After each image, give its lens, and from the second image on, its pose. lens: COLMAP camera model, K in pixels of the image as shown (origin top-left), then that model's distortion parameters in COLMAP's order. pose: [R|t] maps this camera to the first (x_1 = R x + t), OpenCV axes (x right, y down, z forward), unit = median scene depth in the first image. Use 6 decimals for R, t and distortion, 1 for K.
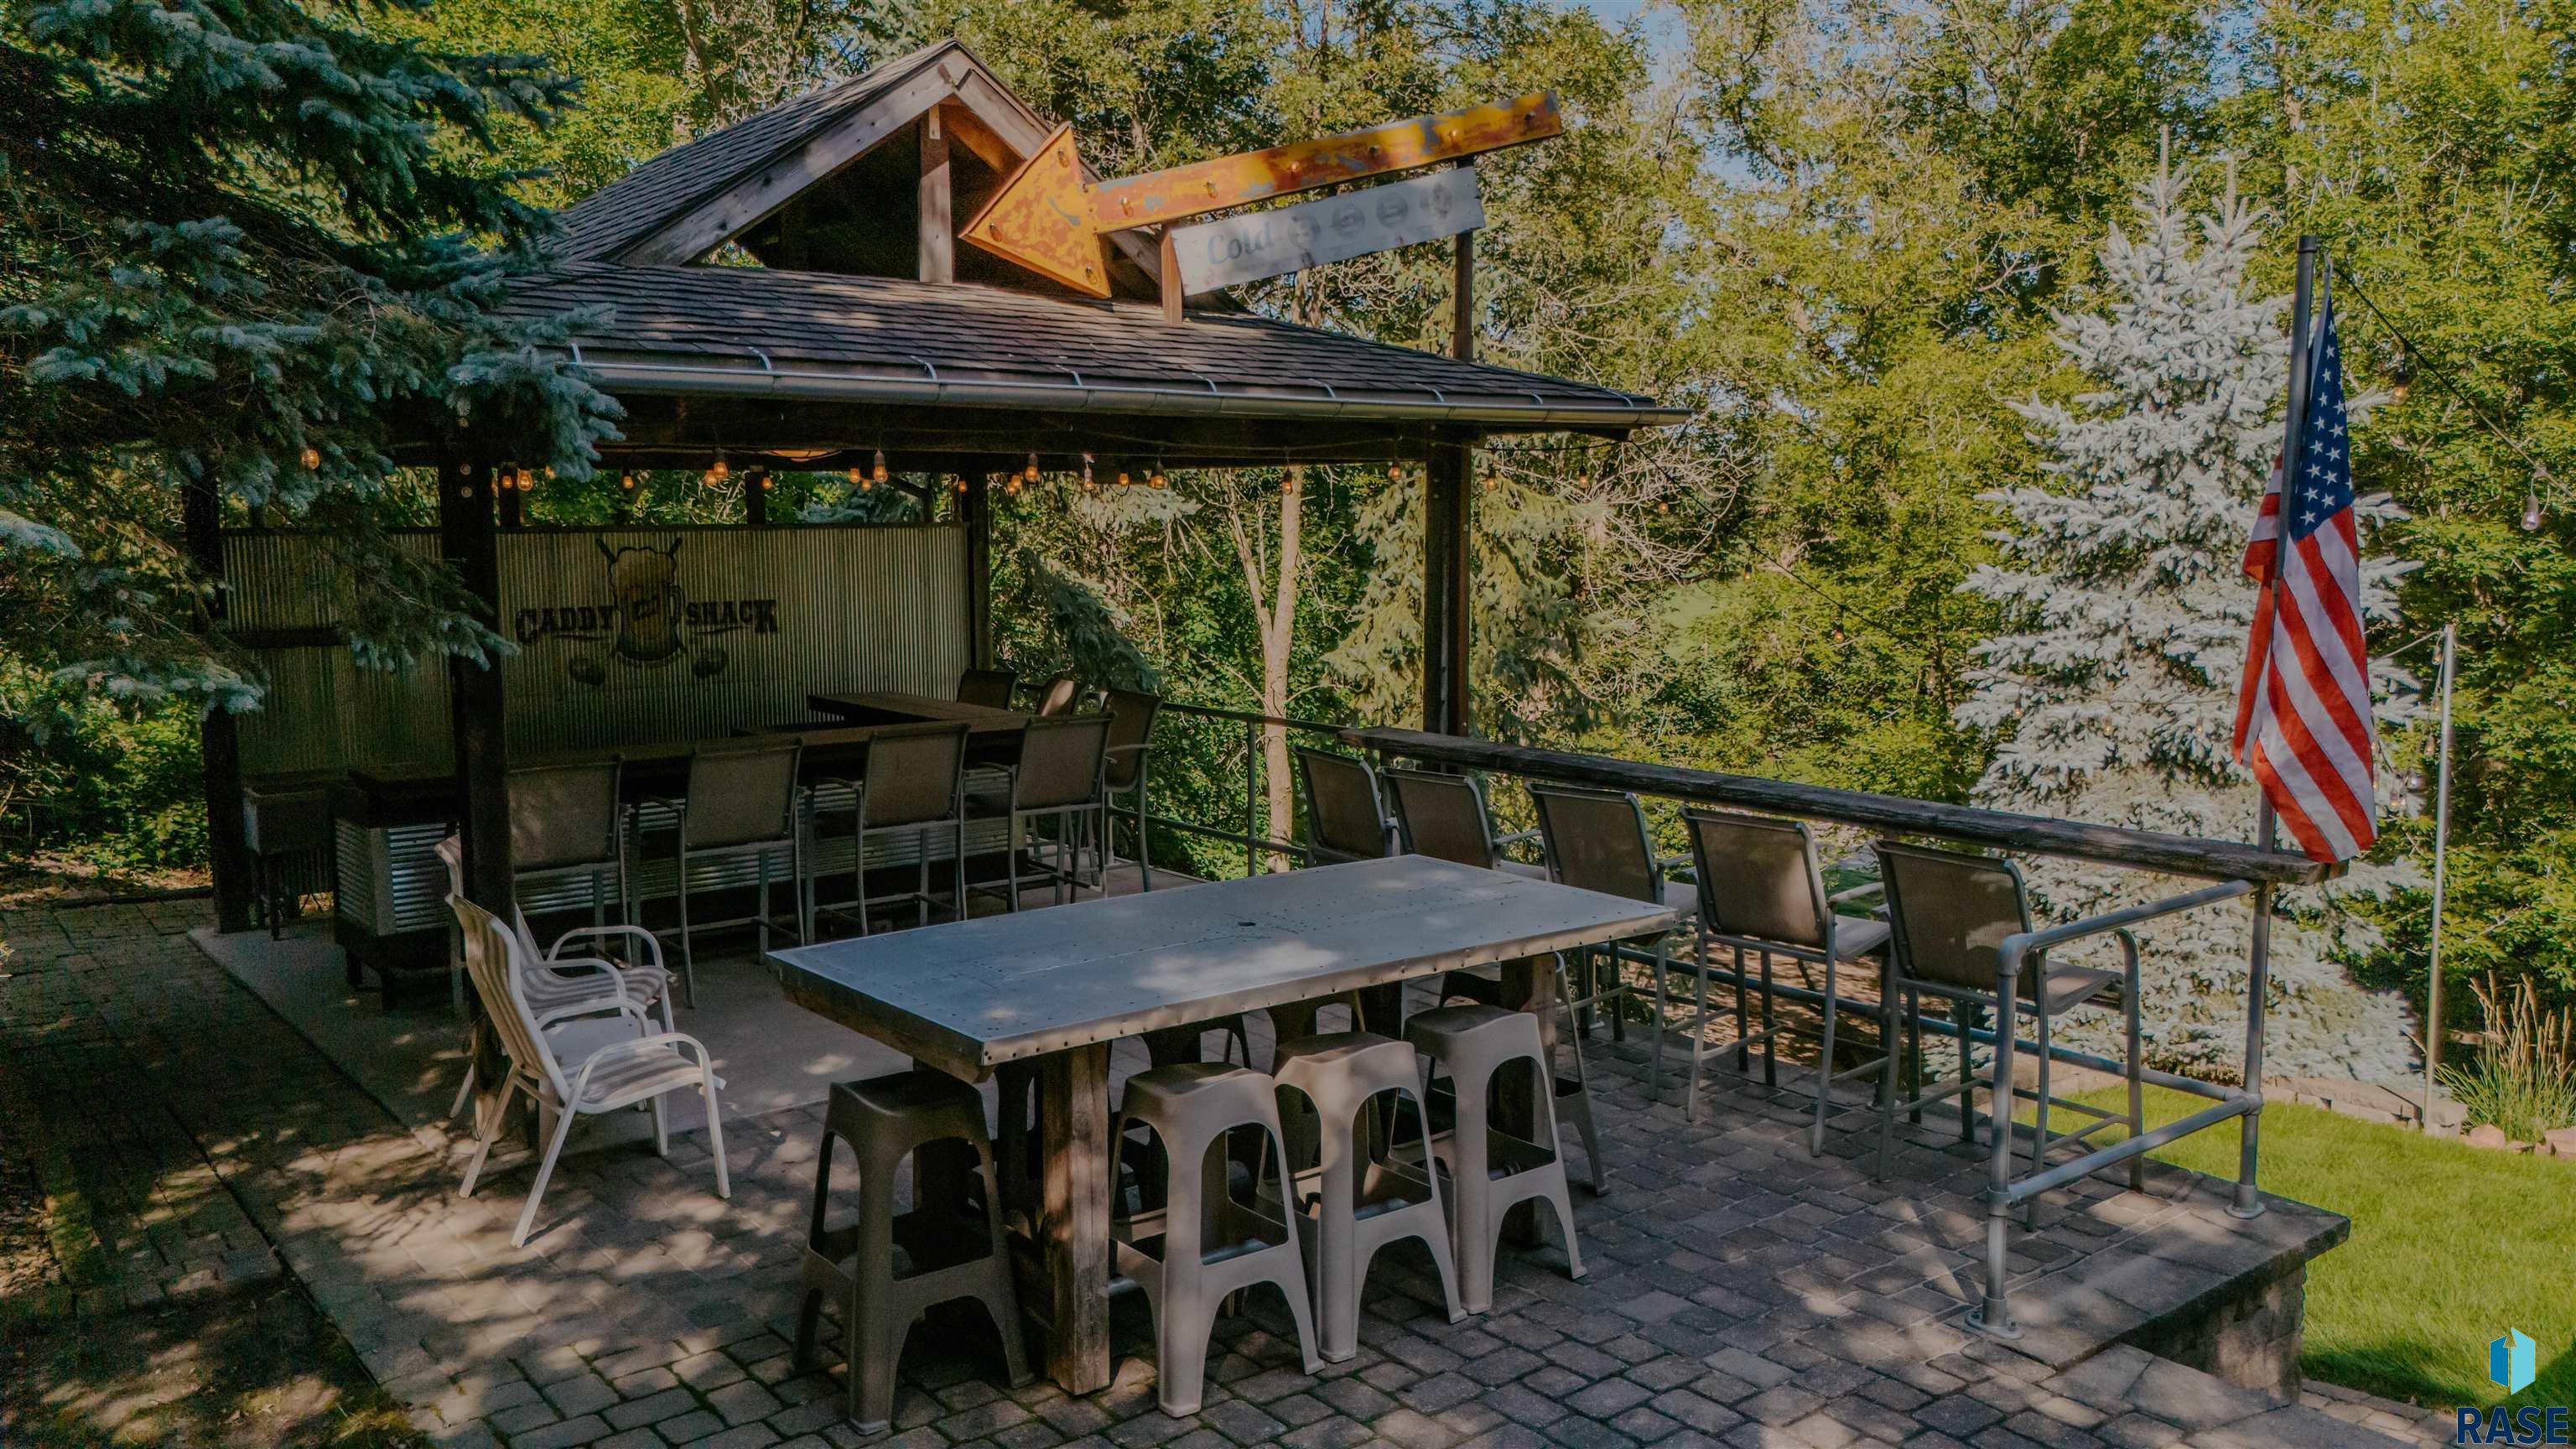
lens RADIAL K [[1920.0, 0, 1289.1], [0, 1920.0, 722.9], [0, 0, 1]] dist [0.006630, 0.000703]
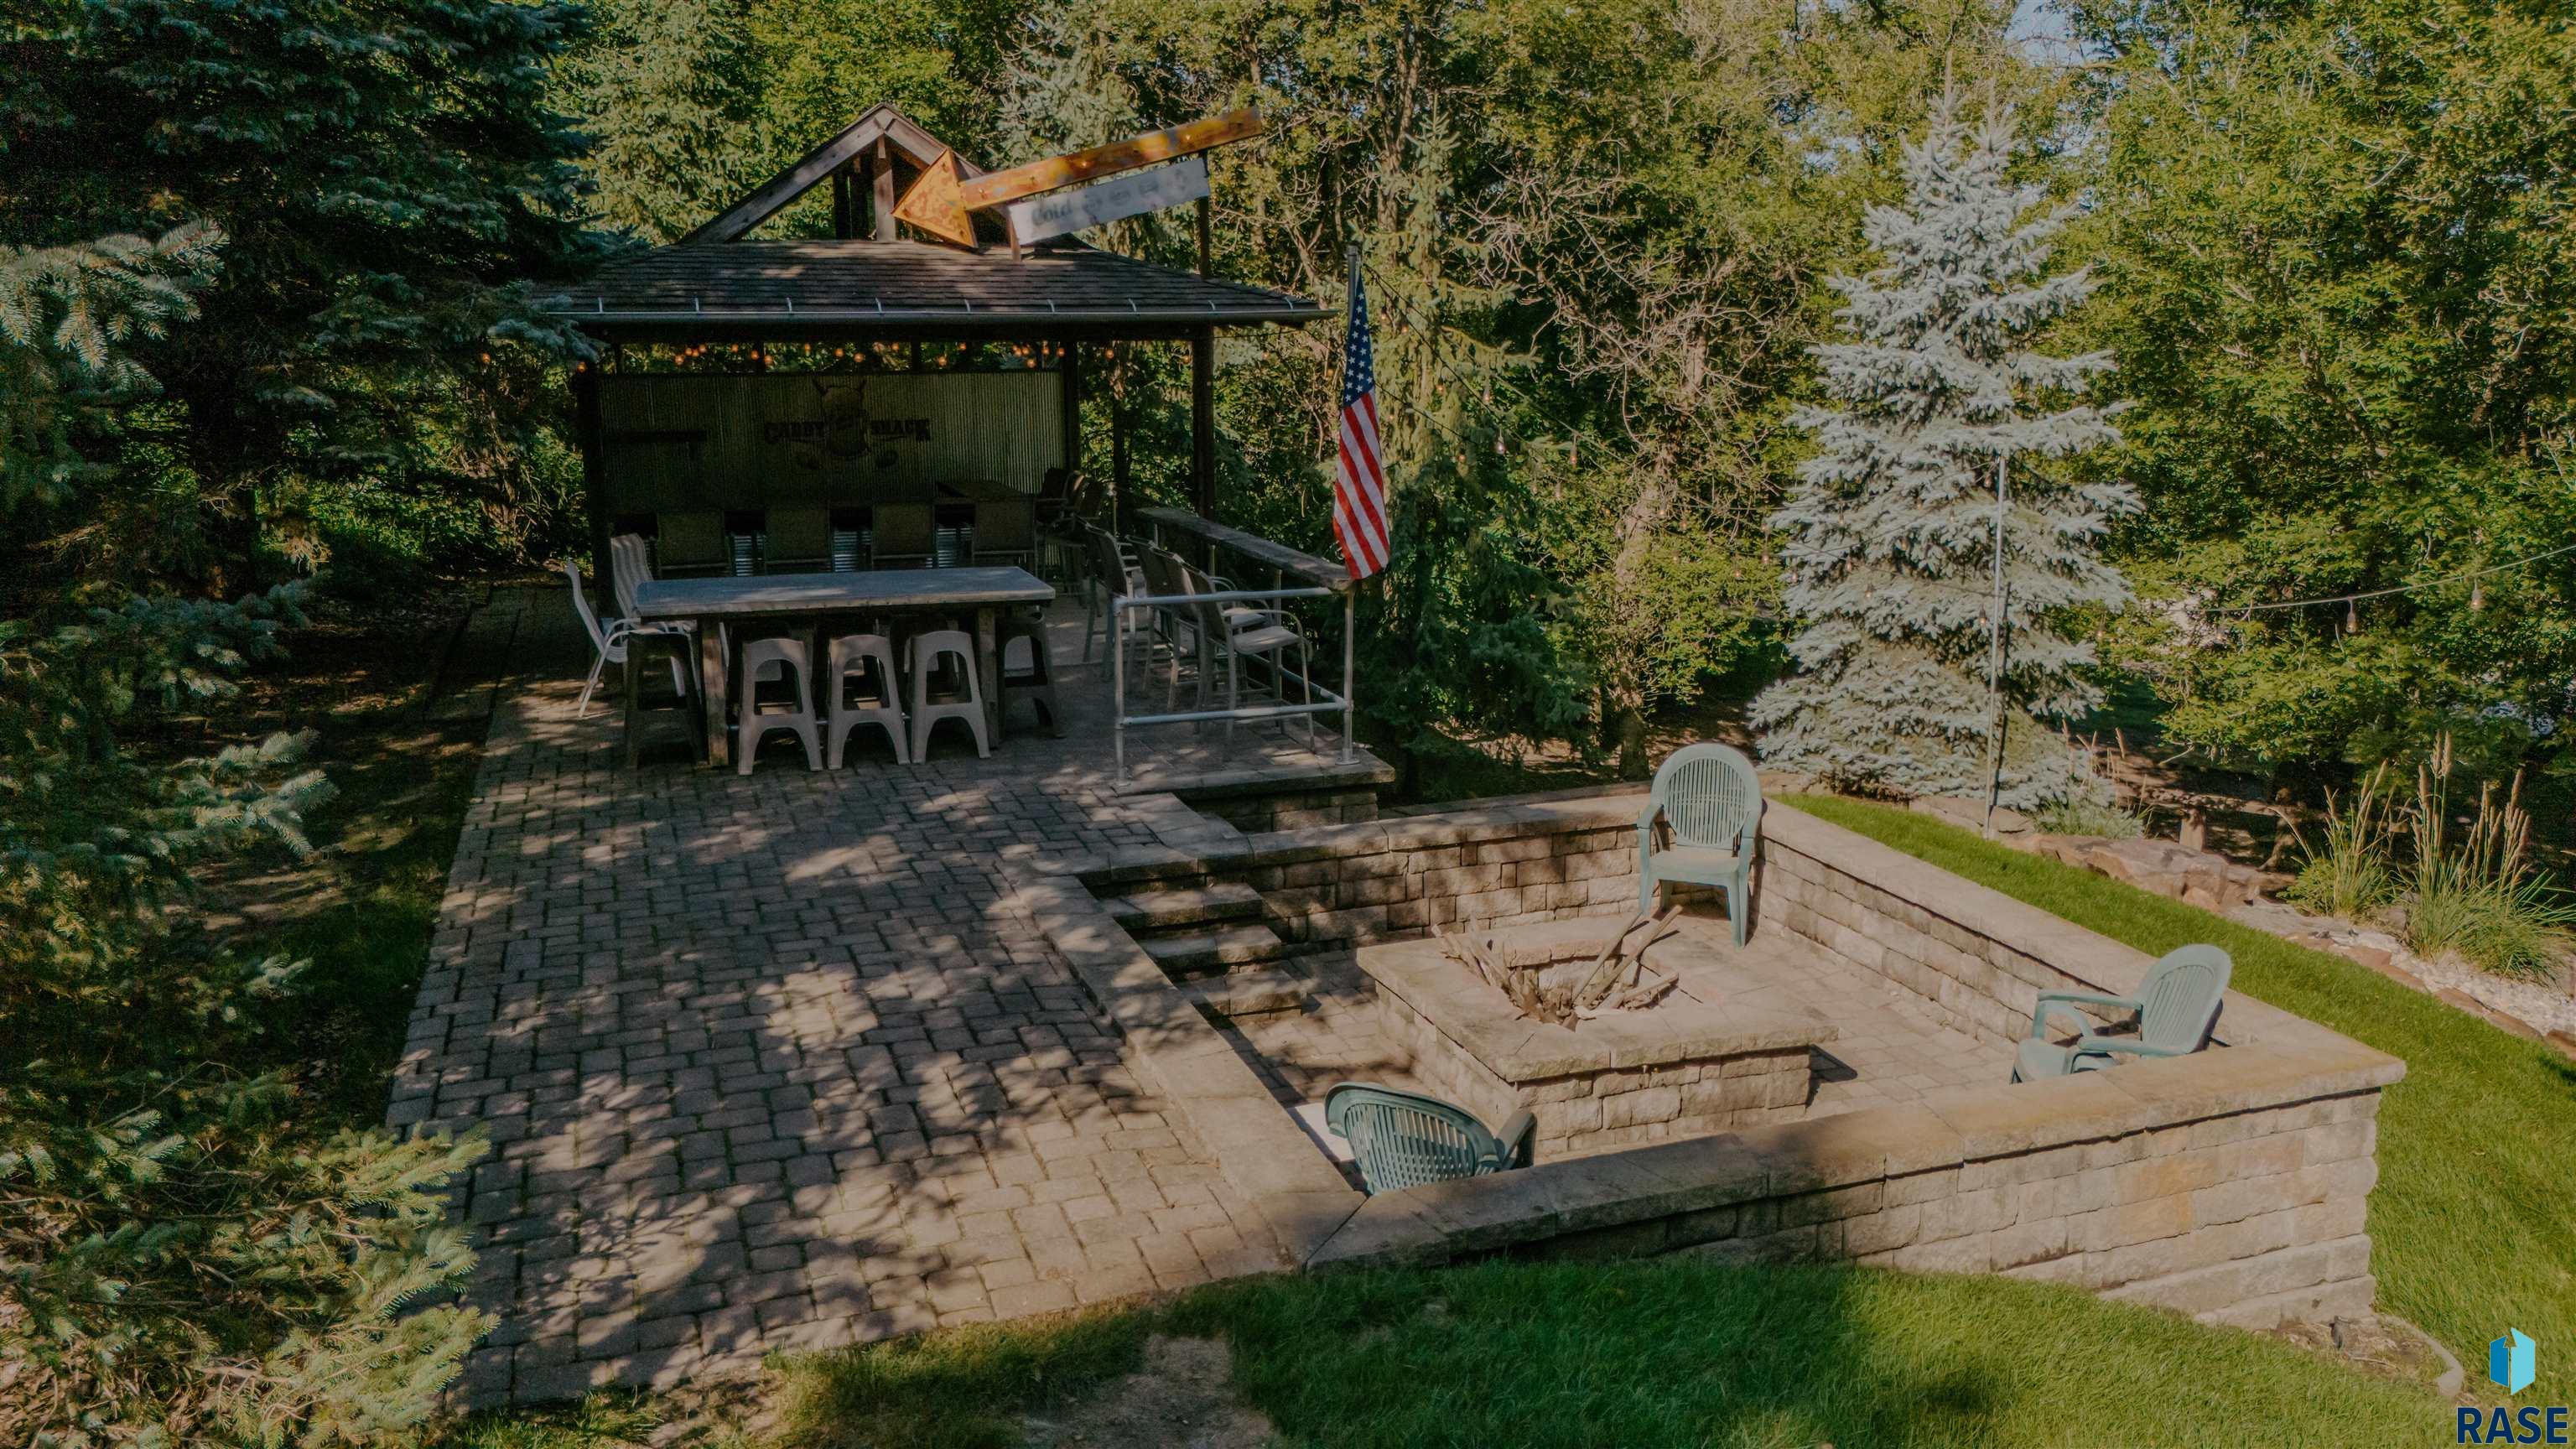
lens RADIAL K [[1920.0, 0, 1288.1], [0, 1920.0, 725.1], [0, 0, 1]] dist [0.006630, 0.000703]
pose [[0.938077, 0.067455, -0.339797, 0.790716], [-0.034587, 0.994195, 0.101879, 0.020316], [0.344697, -0.083818, 0.934965, -0.554989]]
